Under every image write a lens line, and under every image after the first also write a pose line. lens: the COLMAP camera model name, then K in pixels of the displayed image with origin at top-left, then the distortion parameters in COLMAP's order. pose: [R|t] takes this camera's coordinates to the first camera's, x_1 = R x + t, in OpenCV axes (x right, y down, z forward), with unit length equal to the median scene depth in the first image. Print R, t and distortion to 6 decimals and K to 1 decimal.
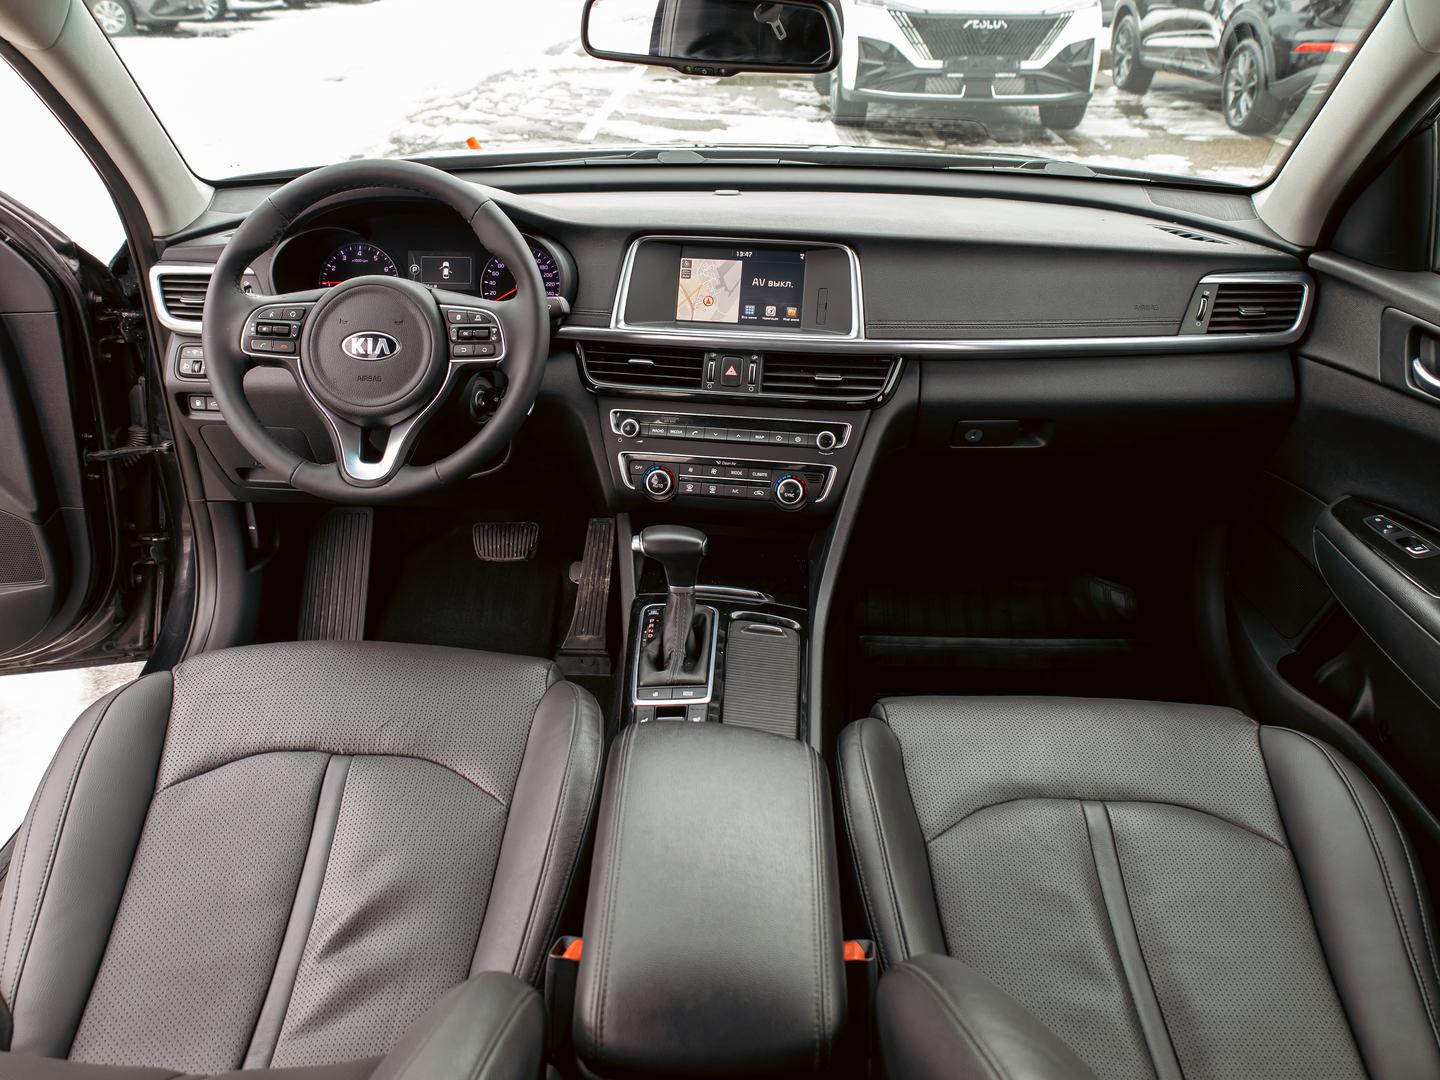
lens RADIAL K [[1418.3, 0, 720.0], [0, 1418.3, 540.0], [0, 0, 1]] dist [0.046611, 0.013980]
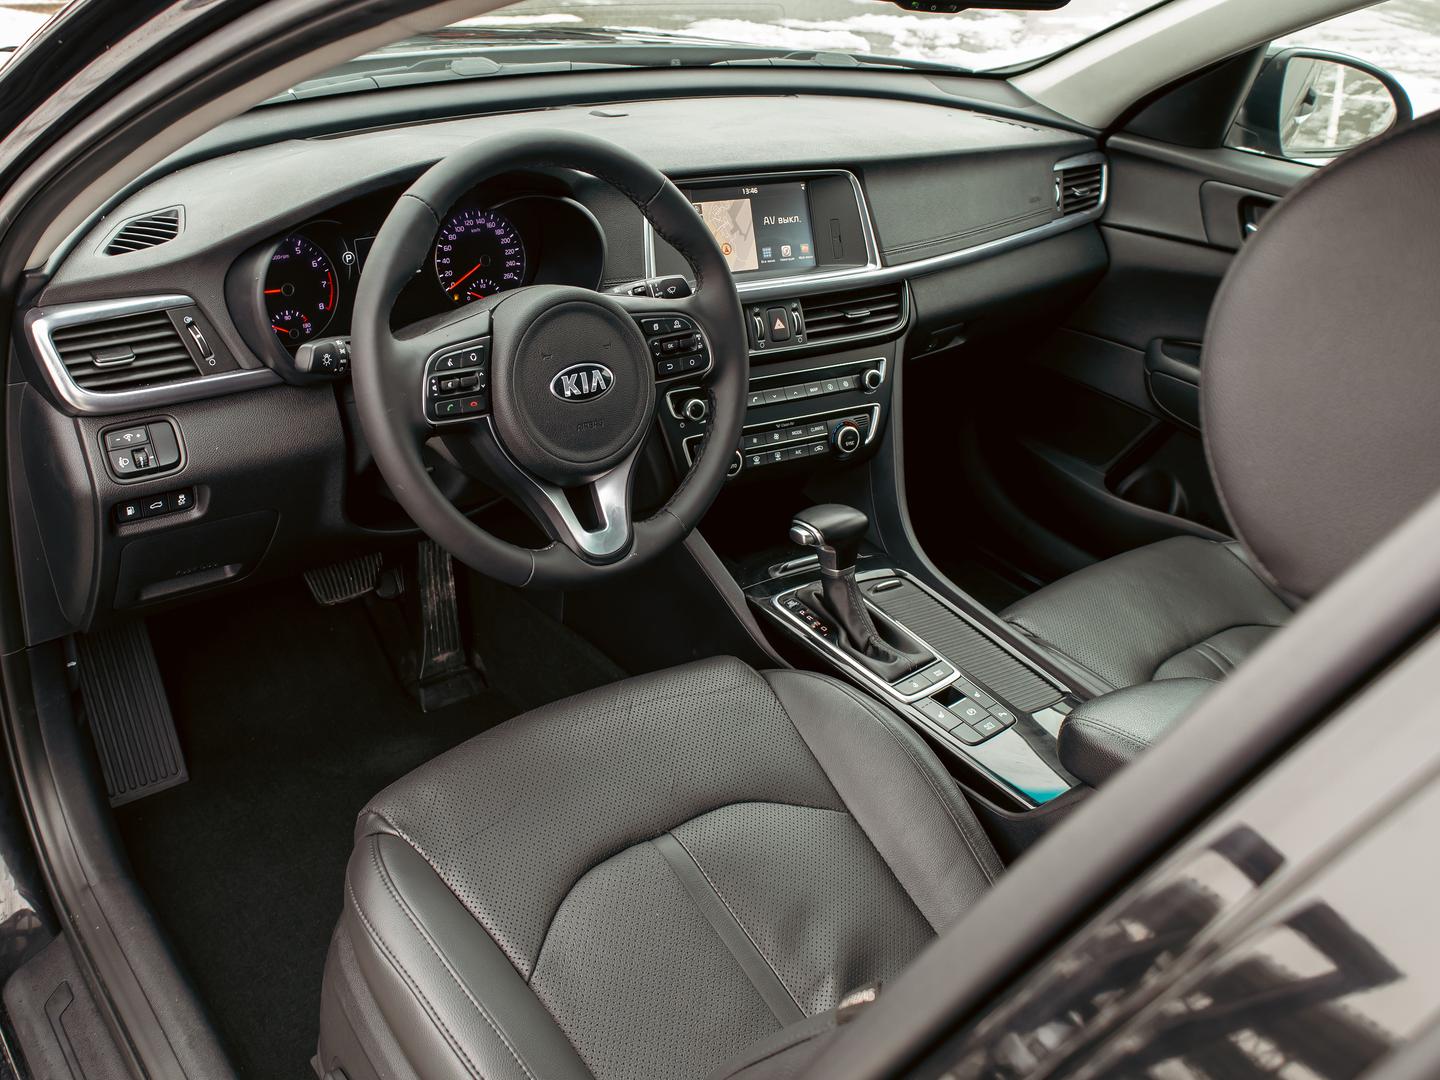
lens RADIAL K [[1418.3, 0, 720.0], [0, 1418.3, 540.0], [0, 0, 1]] dist [0.046611, 0.013980]
pose [[0.714690, -0.274147, 0.643476, -0.635928], [0.183918, 0.961270, 0.205267, -0.178363], [-0.674828, -0.028355, 0.737430, 0.349322]]
